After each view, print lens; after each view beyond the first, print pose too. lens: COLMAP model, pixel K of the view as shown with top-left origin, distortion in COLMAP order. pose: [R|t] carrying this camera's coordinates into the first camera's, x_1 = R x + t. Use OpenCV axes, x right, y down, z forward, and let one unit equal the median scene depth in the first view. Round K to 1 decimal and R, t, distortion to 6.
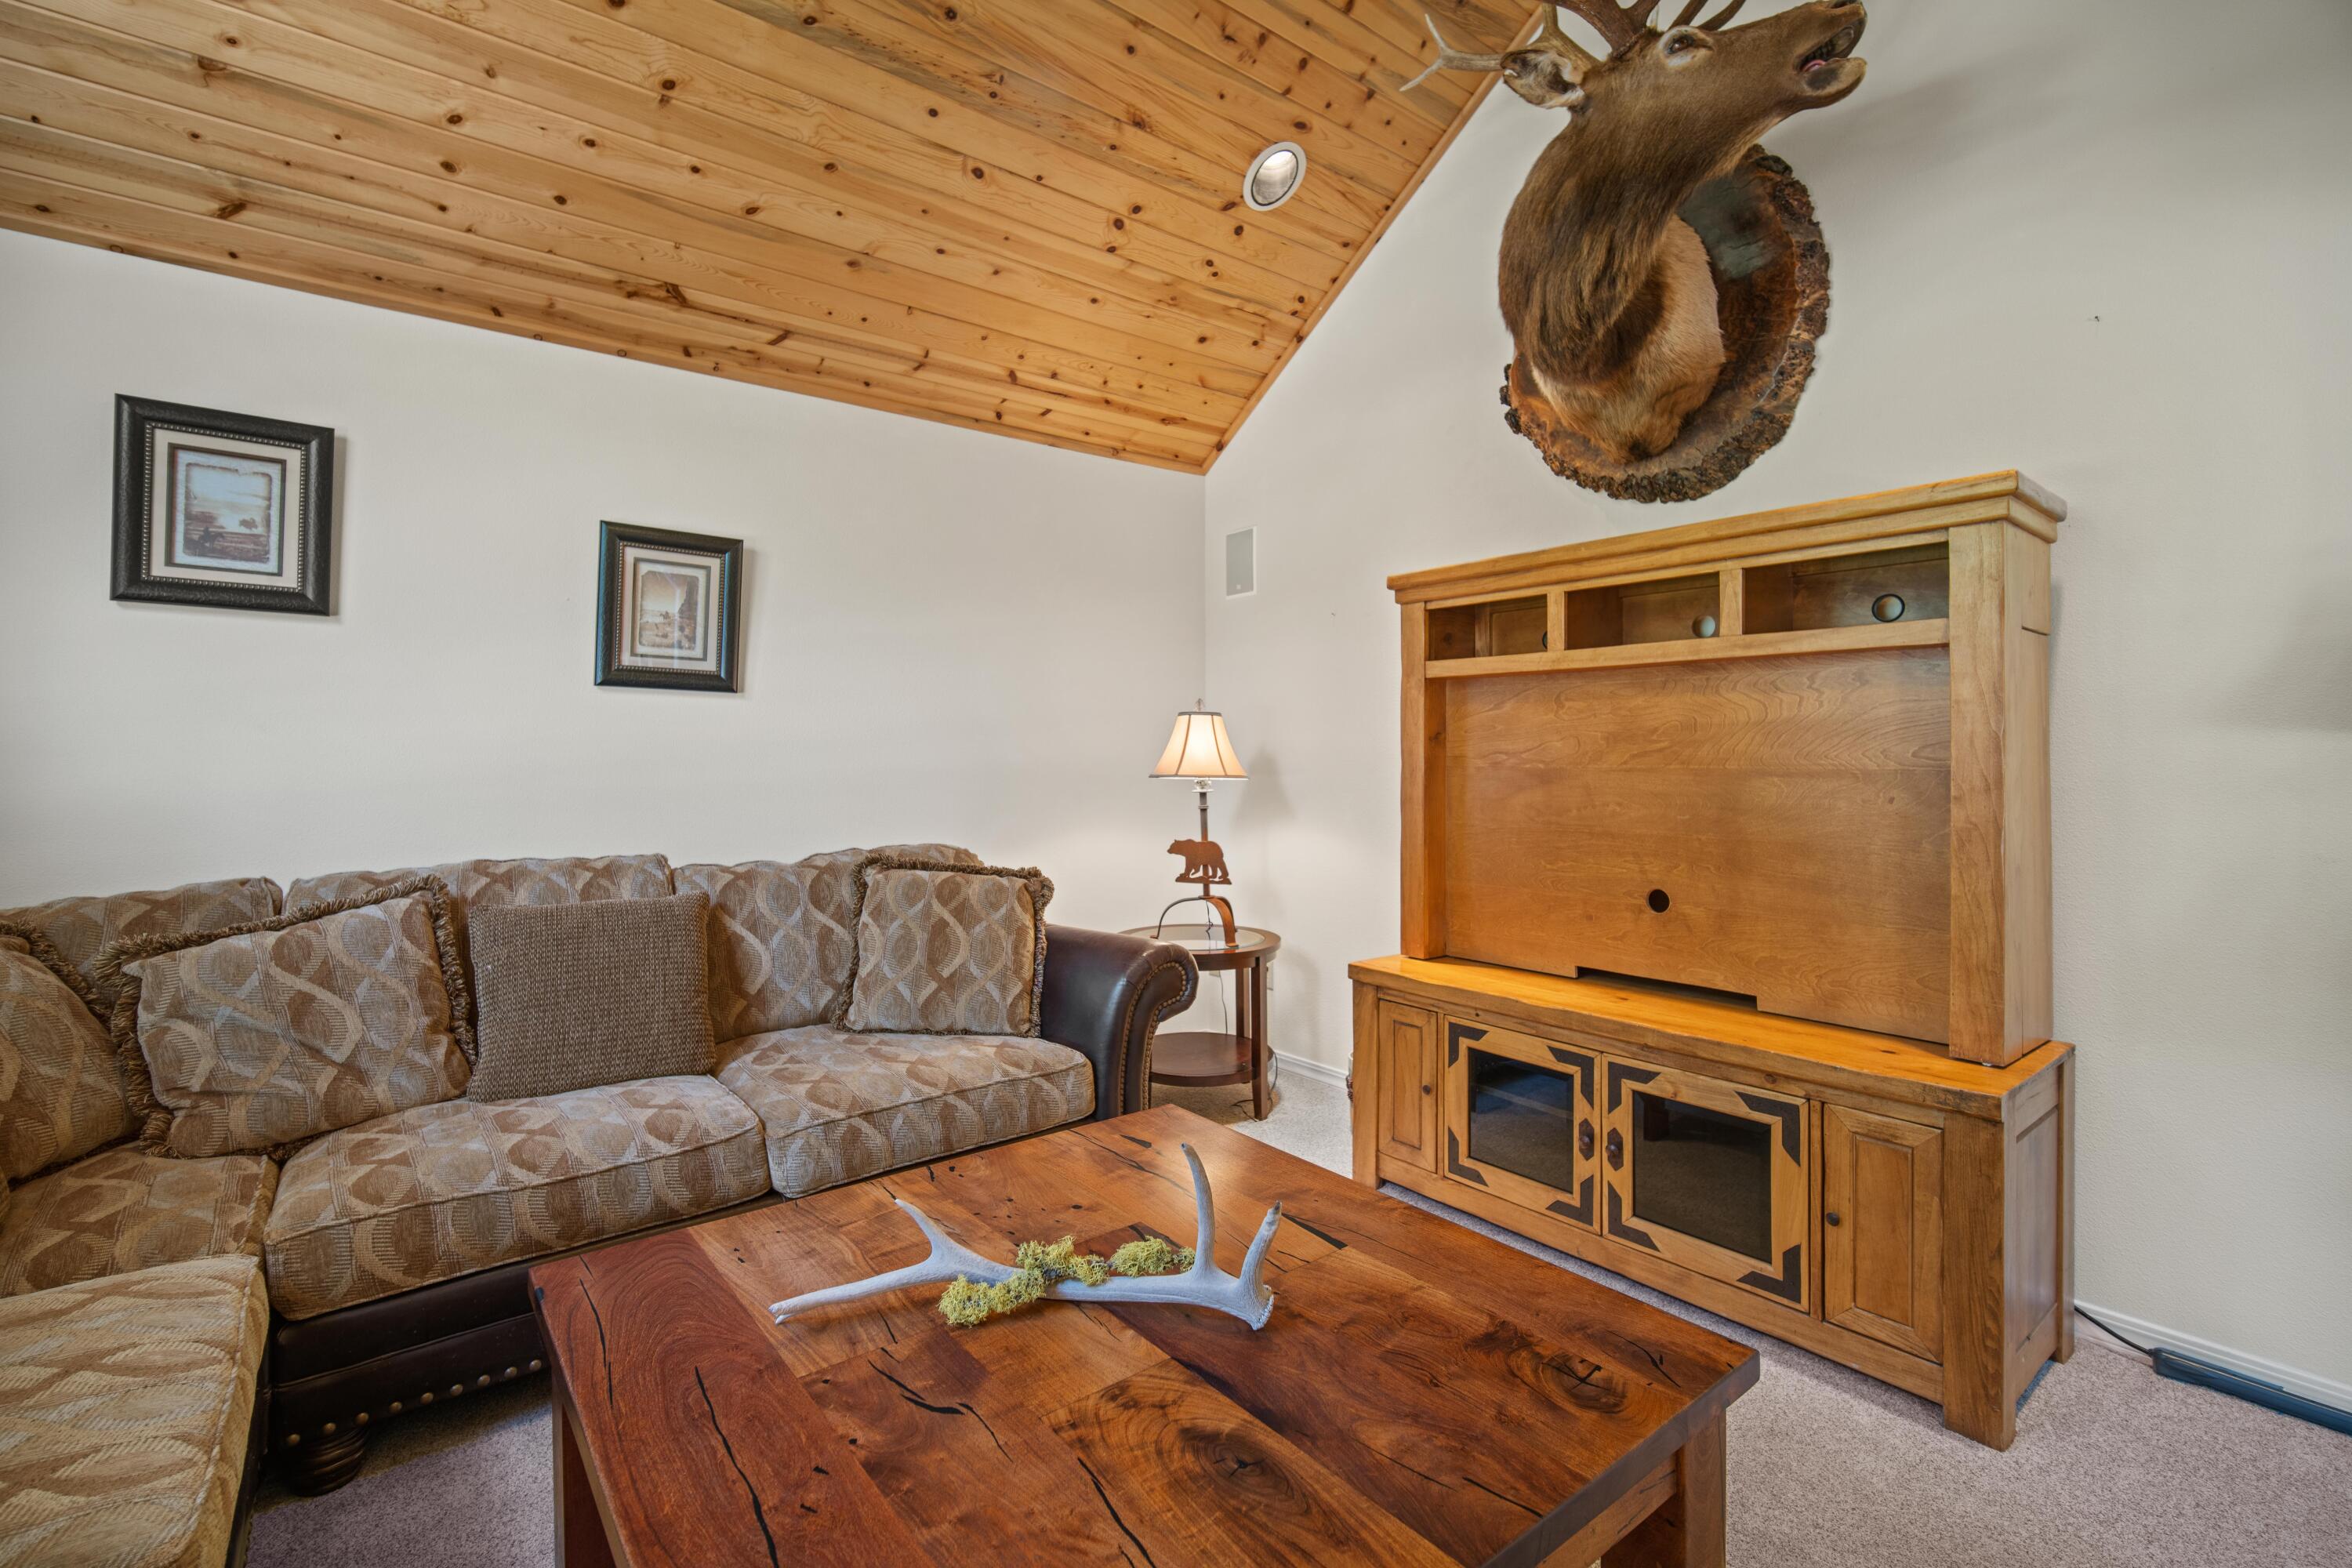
lens RADIAL K [[1034.3, 0, 1176.8], [0, 1034.3, 745.1], [0, 0, 1]] dist [-0.012522, 0.005516]
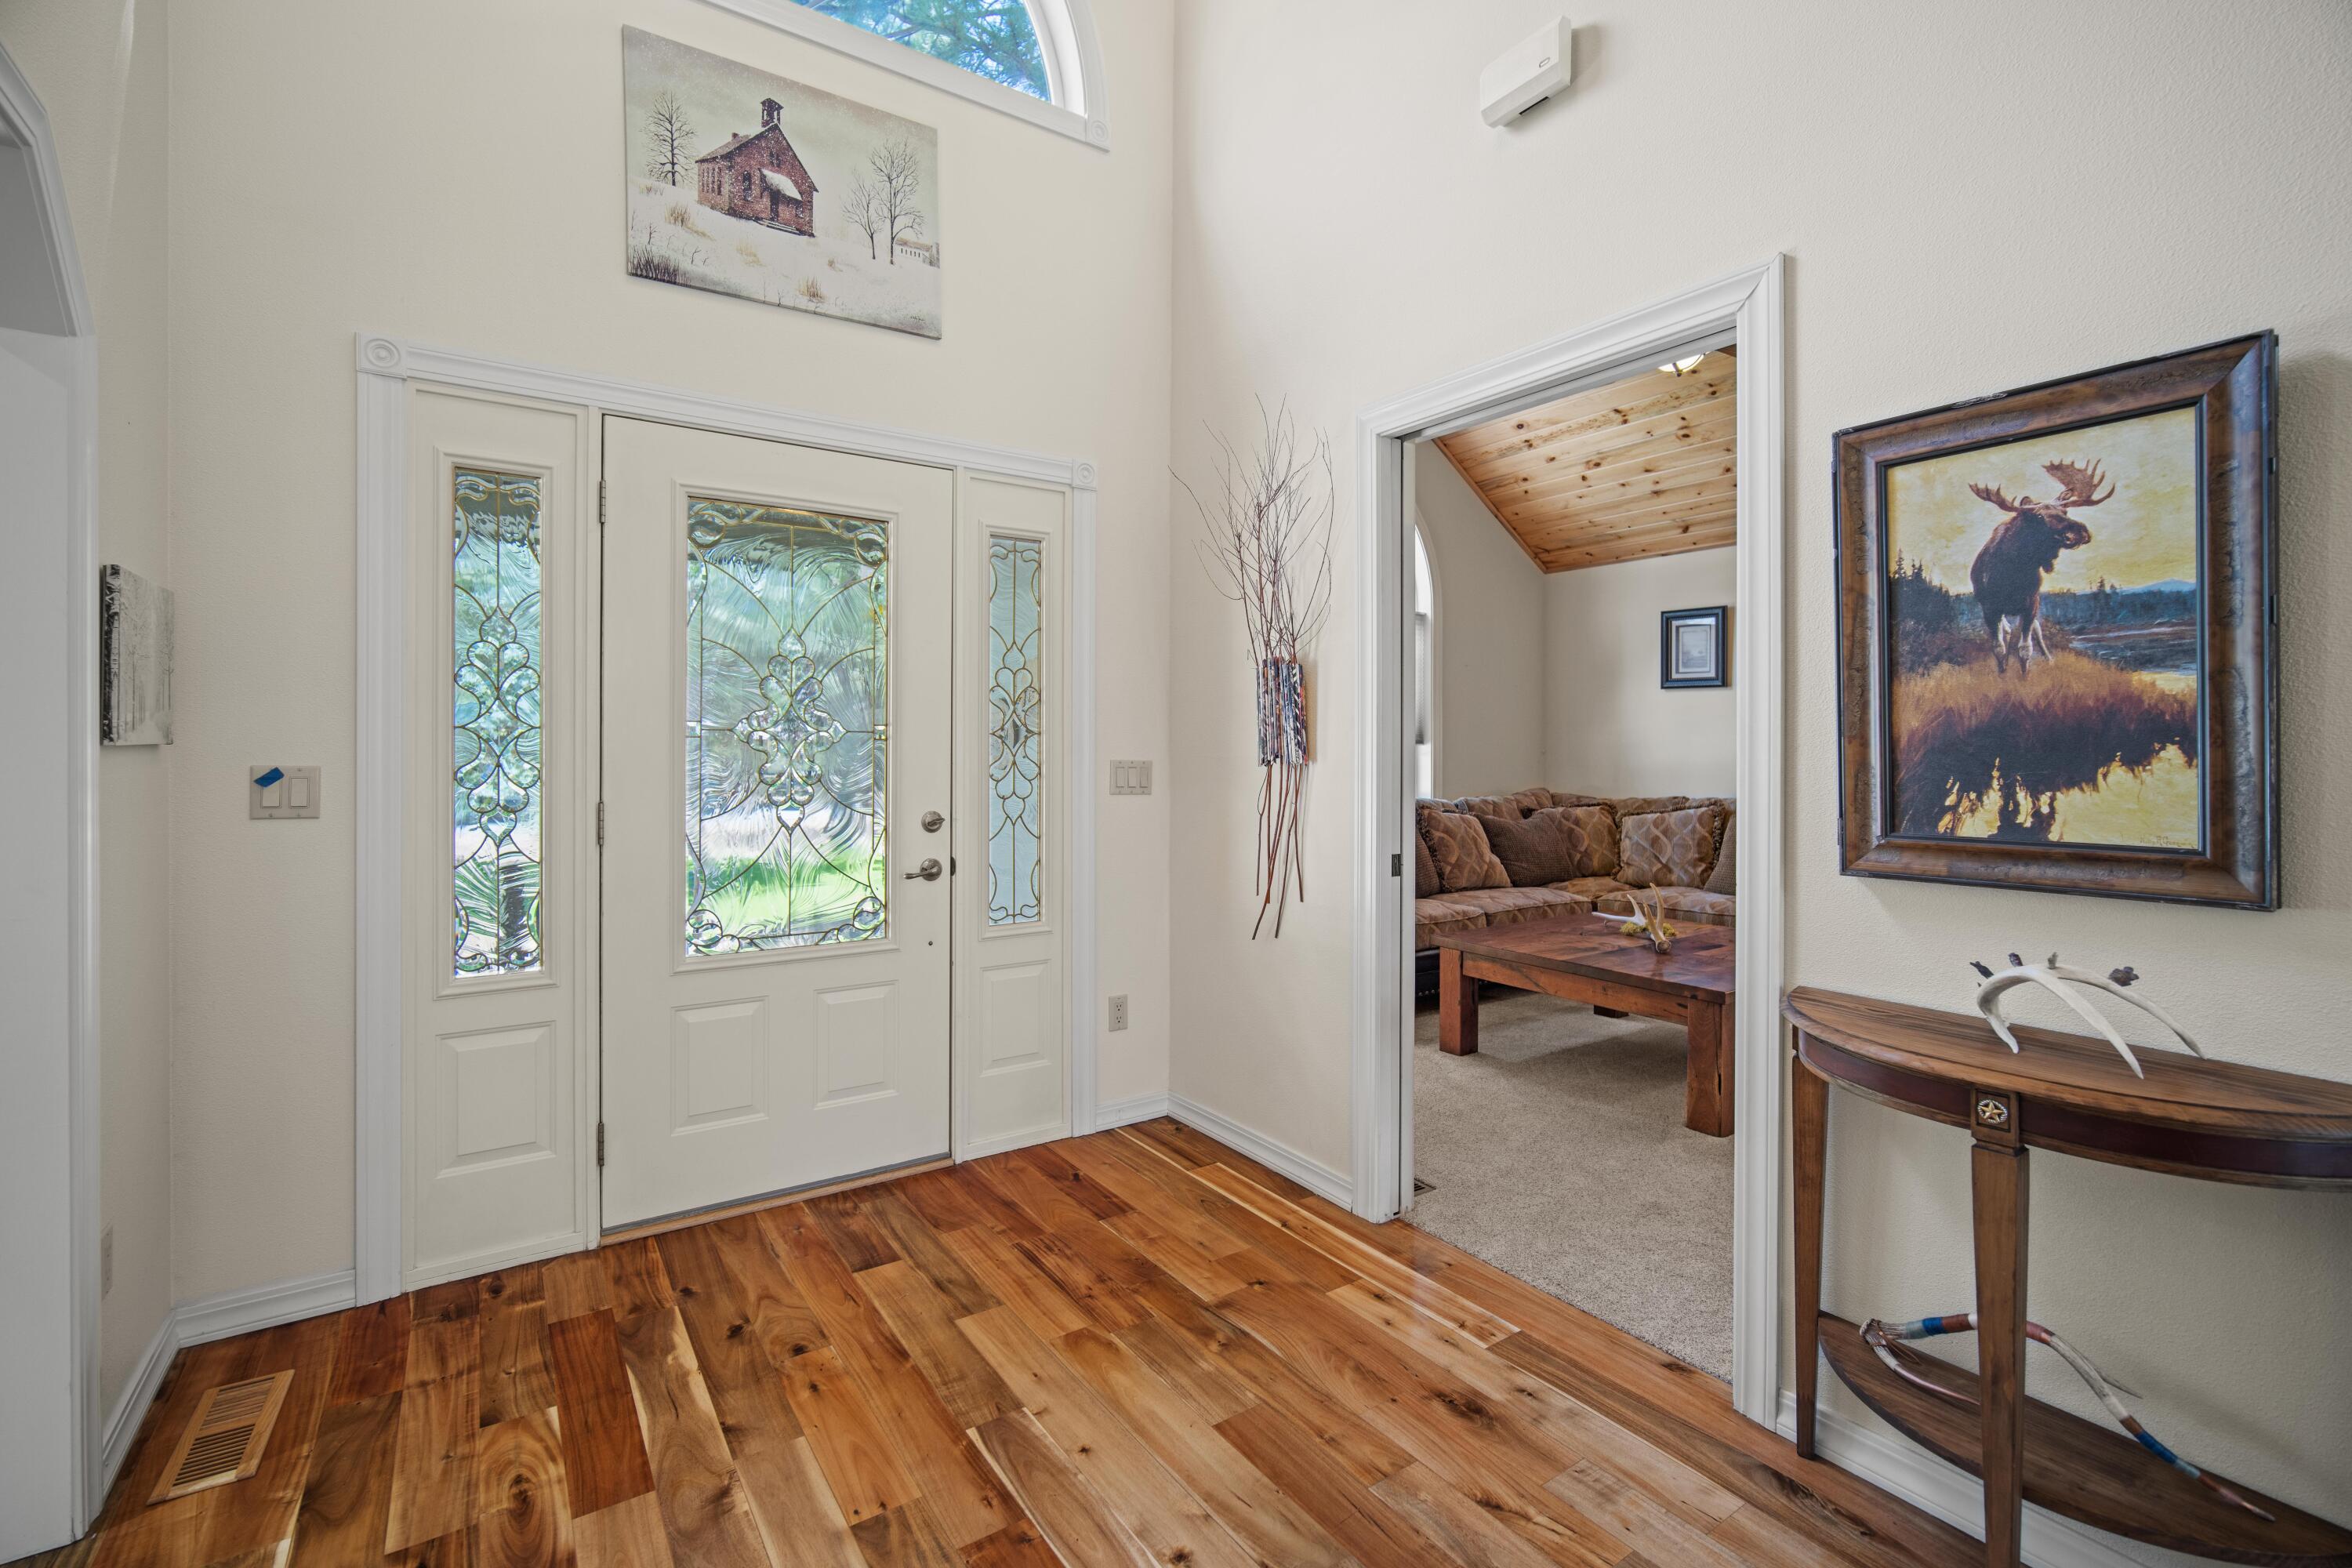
lens RADIAL K [[1034.3, 0, 1175.2], [0, 1034.3, 752.1], [0, 0, 1]] dist [-0.012522, 0.005516]
pose [[-0.056583, 0.007869, -0.998367, 1.440474], [0.005925, 0.999954, 0.007546, -0.005888], [0.998380, -0.005489, -0.056627, -0.086053]]
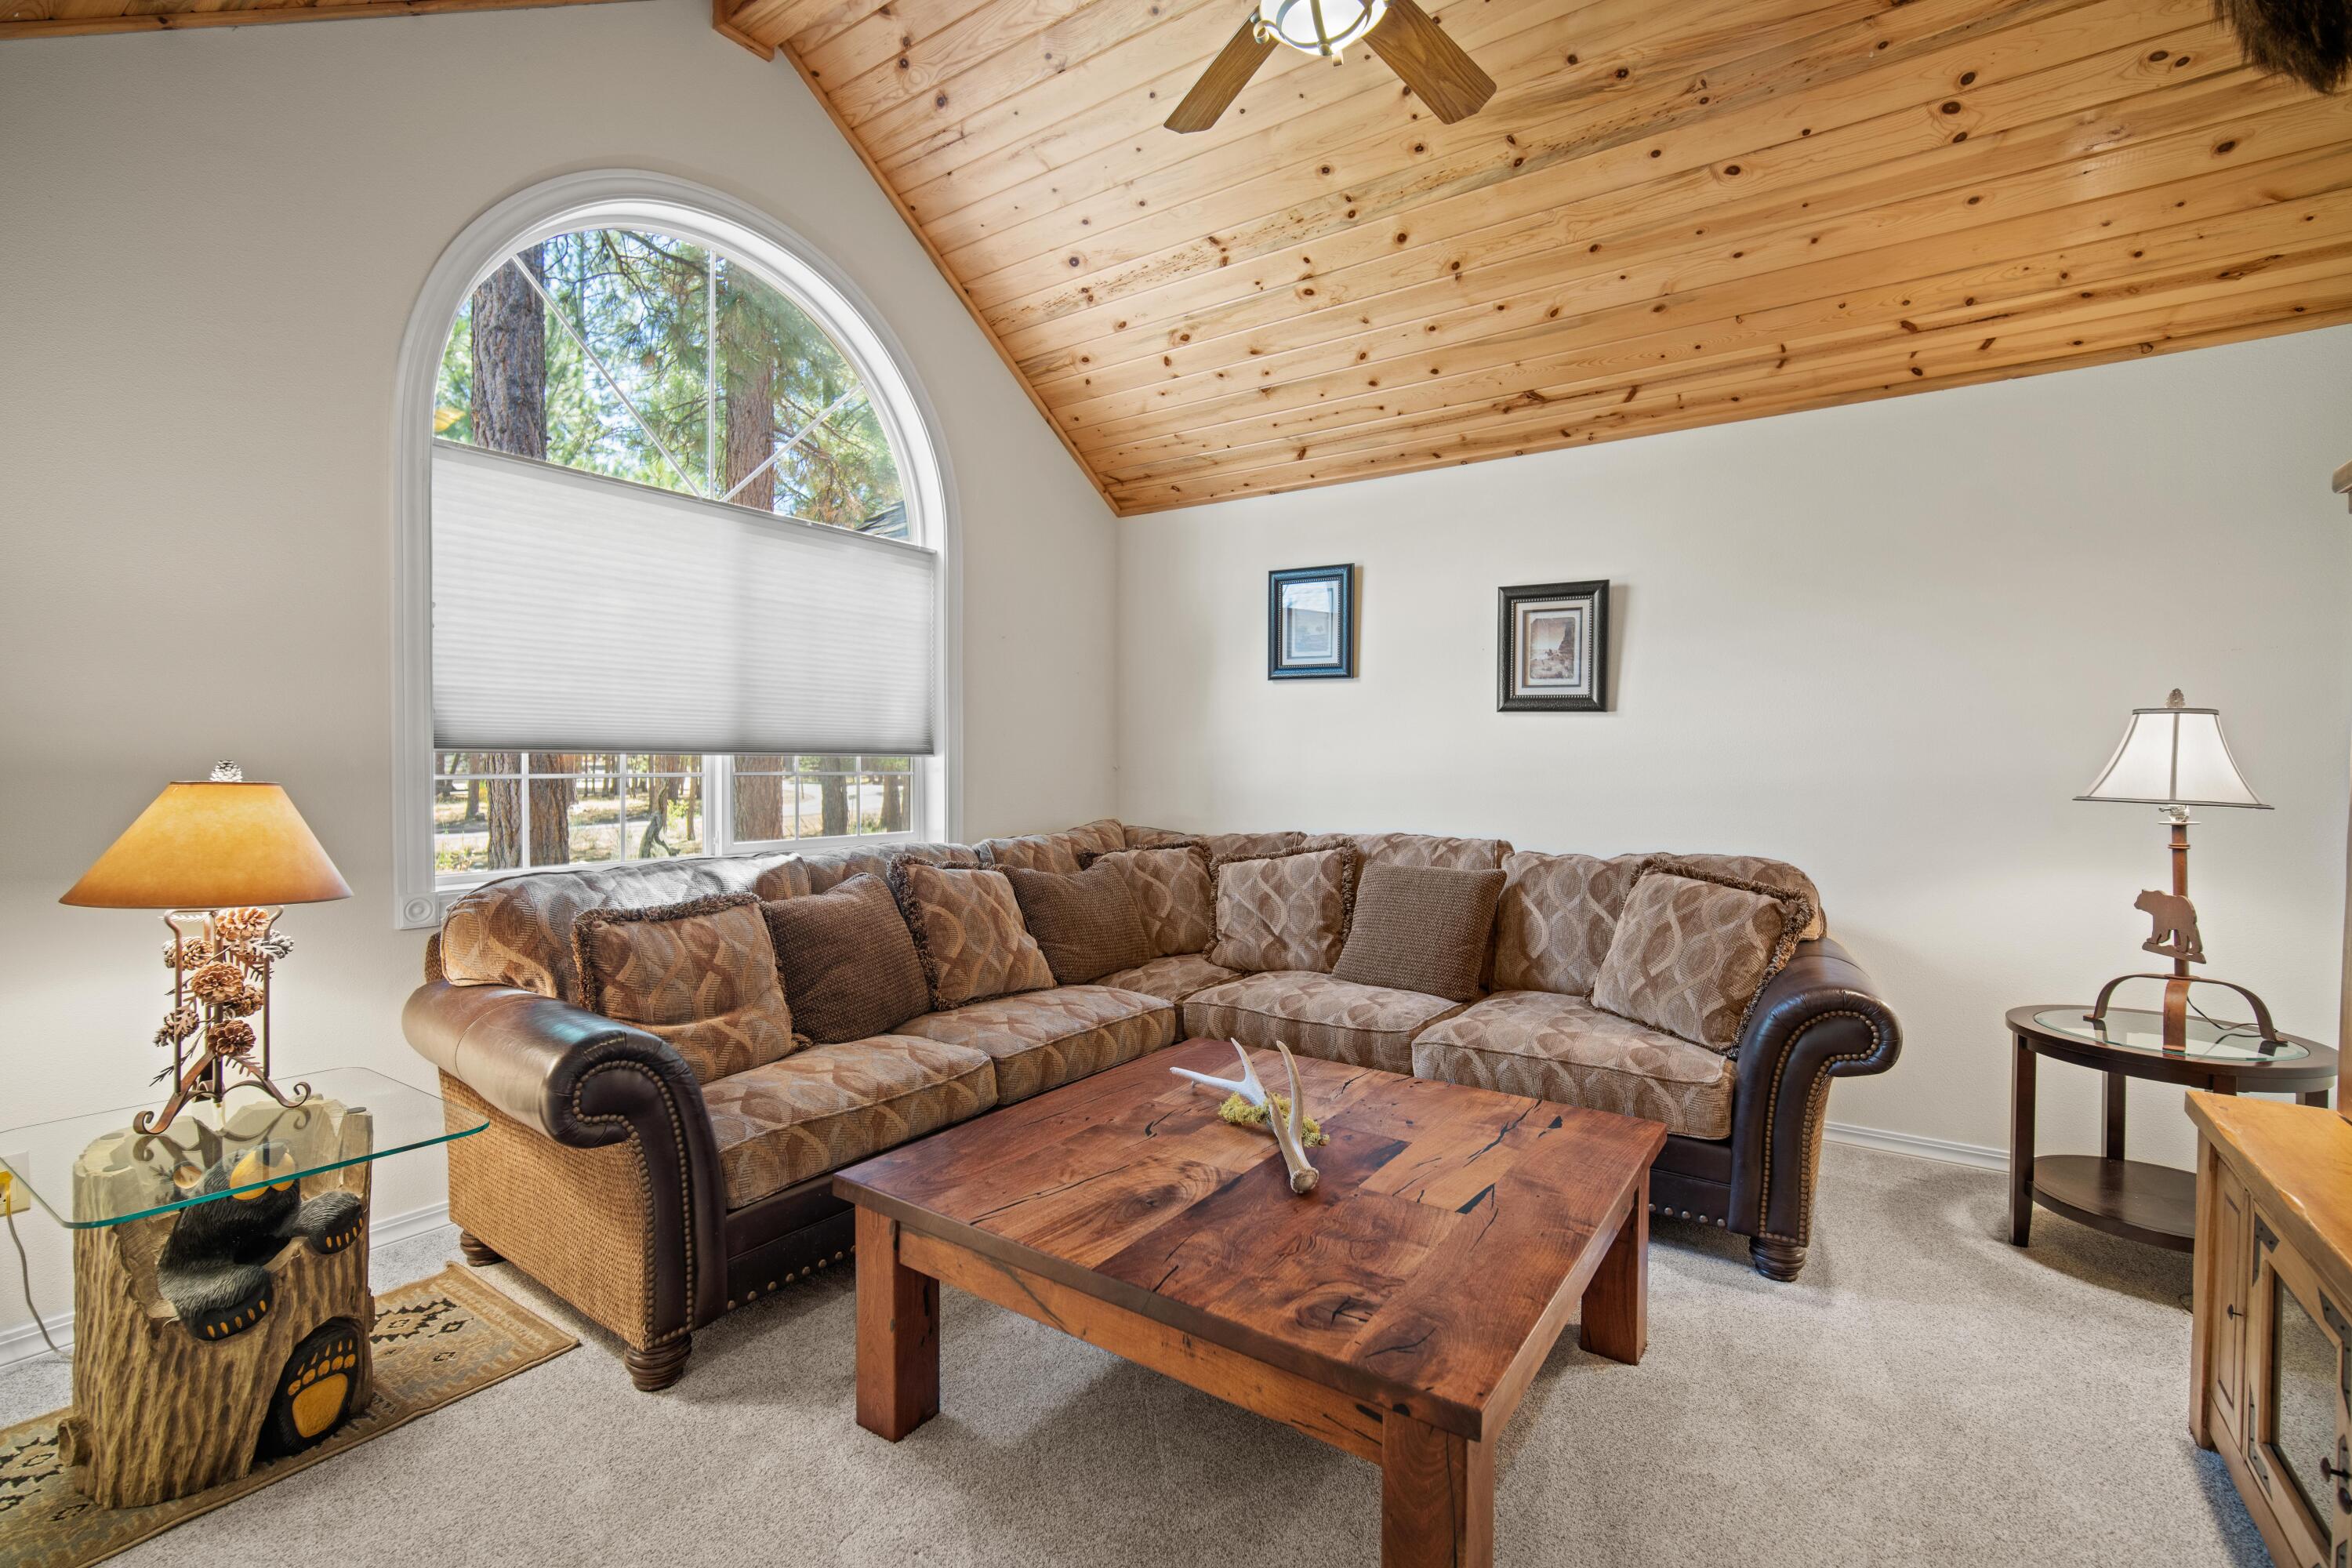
lens RADIAL K [[1034.3, 0, 1186.9], [0, 1034.3, 777.7], [0, 0, 1]] dist [-0.012522, 0.005516]
pose [[0.320869, 0.018742, -0.946938, 0.617666], [0.001353, 0.999794, 0.020247, -0.000631], [0.947123, -0.007778, 0.320777, 0.208111]]
